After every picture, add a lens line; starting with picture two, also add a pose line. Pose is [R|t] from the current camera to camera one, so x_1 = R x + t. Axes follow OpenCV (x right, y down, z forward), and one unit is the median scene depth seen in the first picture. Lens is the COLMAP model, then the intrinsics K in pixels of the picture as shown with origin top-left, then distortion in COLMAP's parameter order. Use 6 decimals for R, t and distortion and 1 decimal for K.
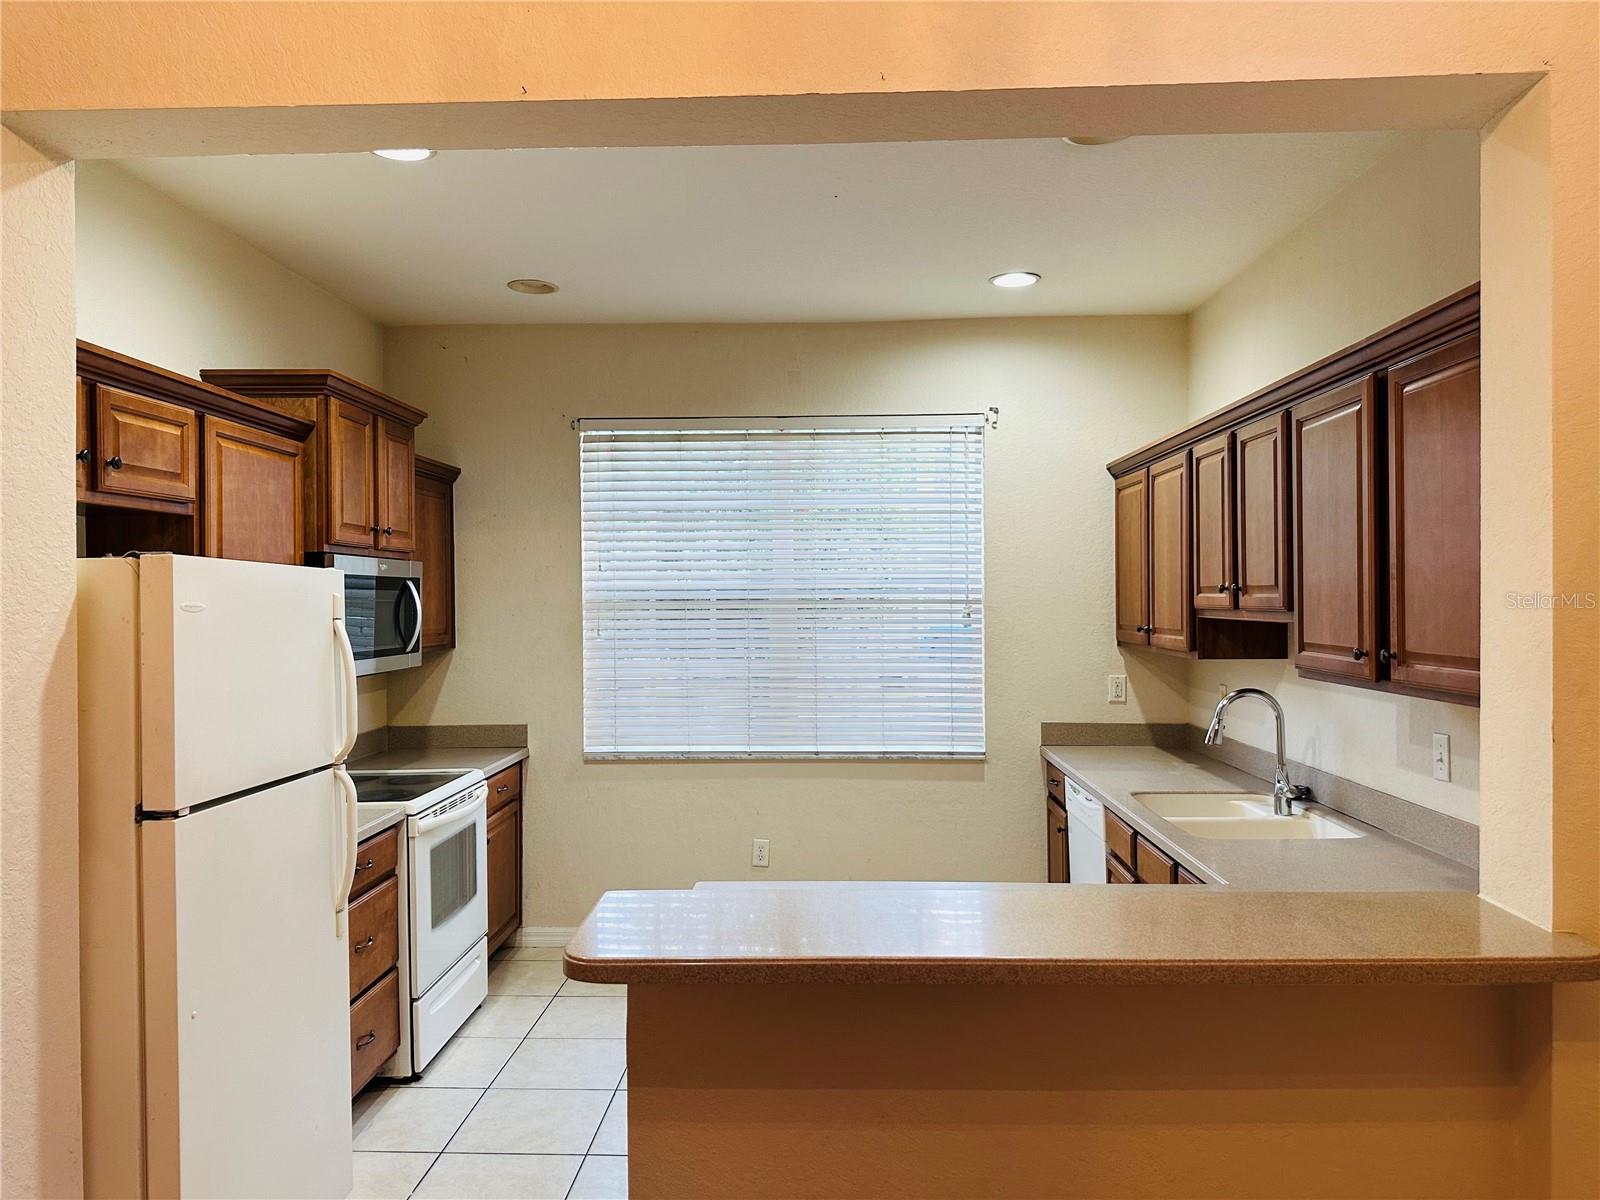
lens RADIAL K [[1103.6, 0, 801.6], [0, 1103.6, 597.9], [0, 0, 1]] dist [0.010968, -0.024353]
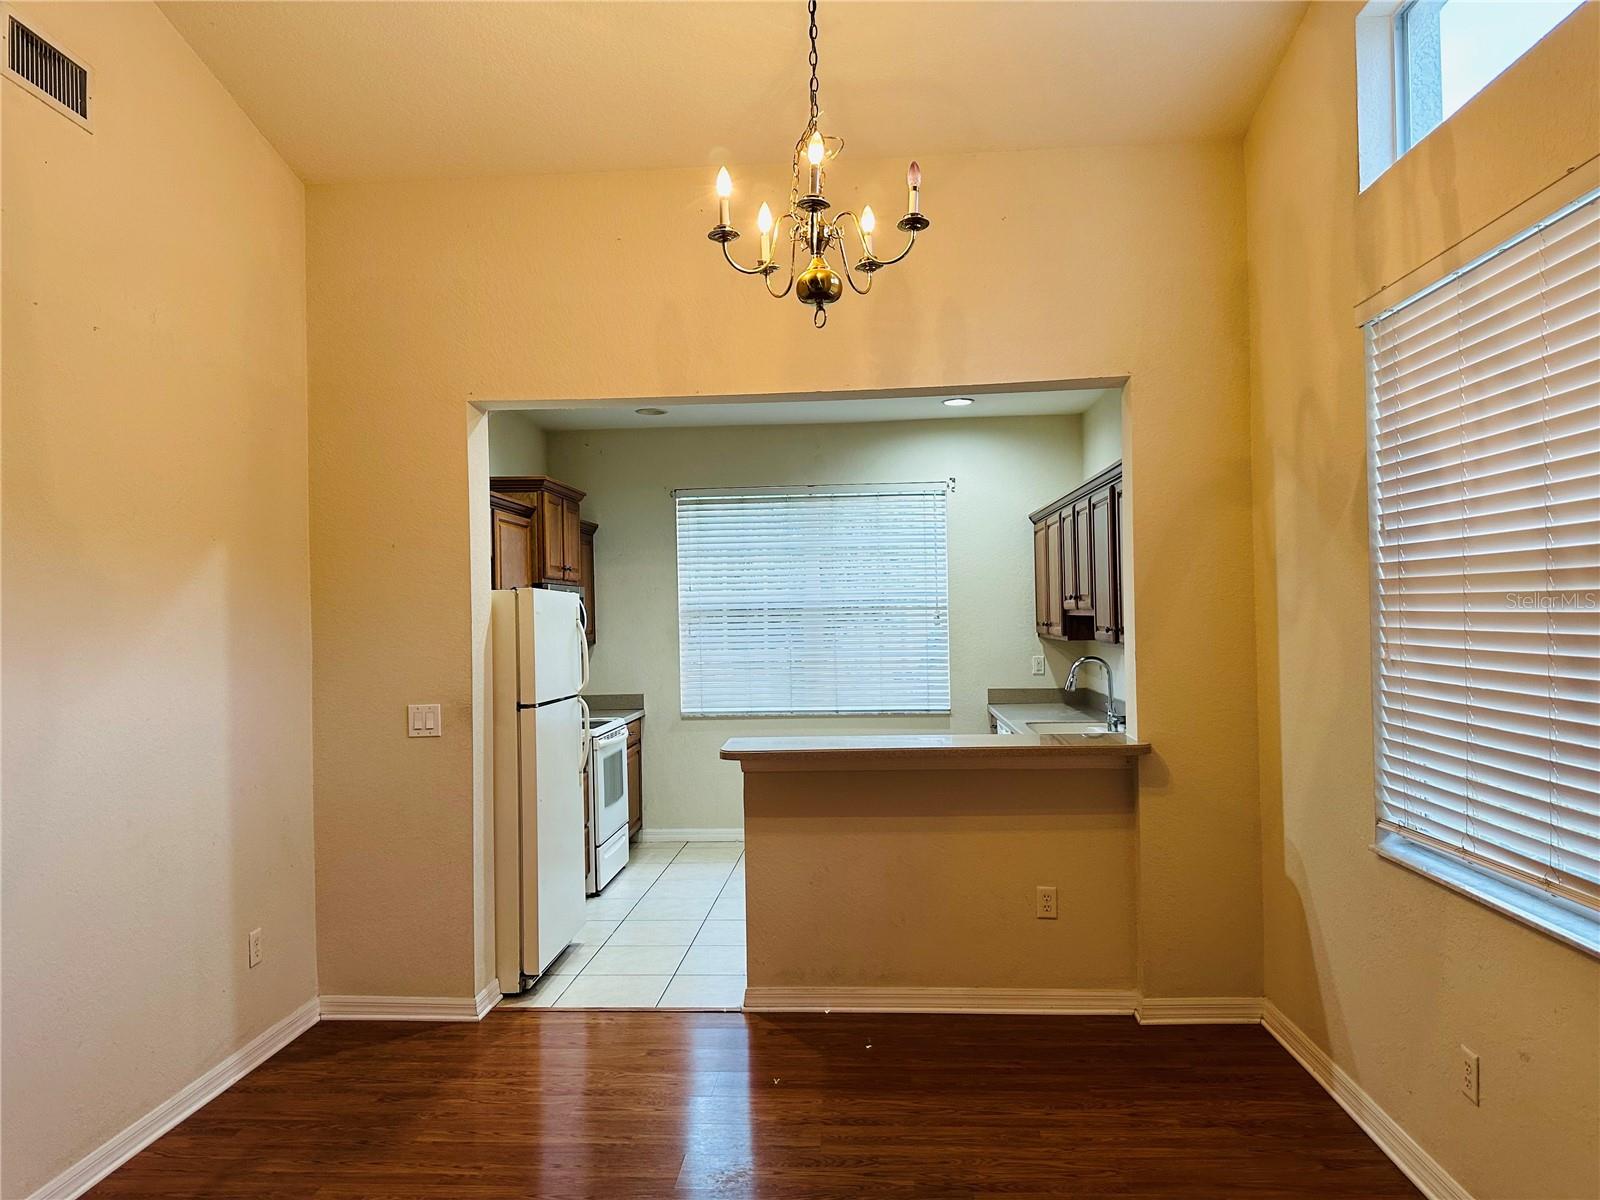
lens RADIAL K [[1103.6, 0, 800.0], [0, 1103.6, 598.6], [0, 0, 1]] dist [0.010968, -0.024353]
pose [[0.999363, -0.013567, -0.033002, 0.015722], [0.013166, 0.999837, -0.012325, 0.006635], [0.033164, 0.011883, 0.999379, -0.513275]]
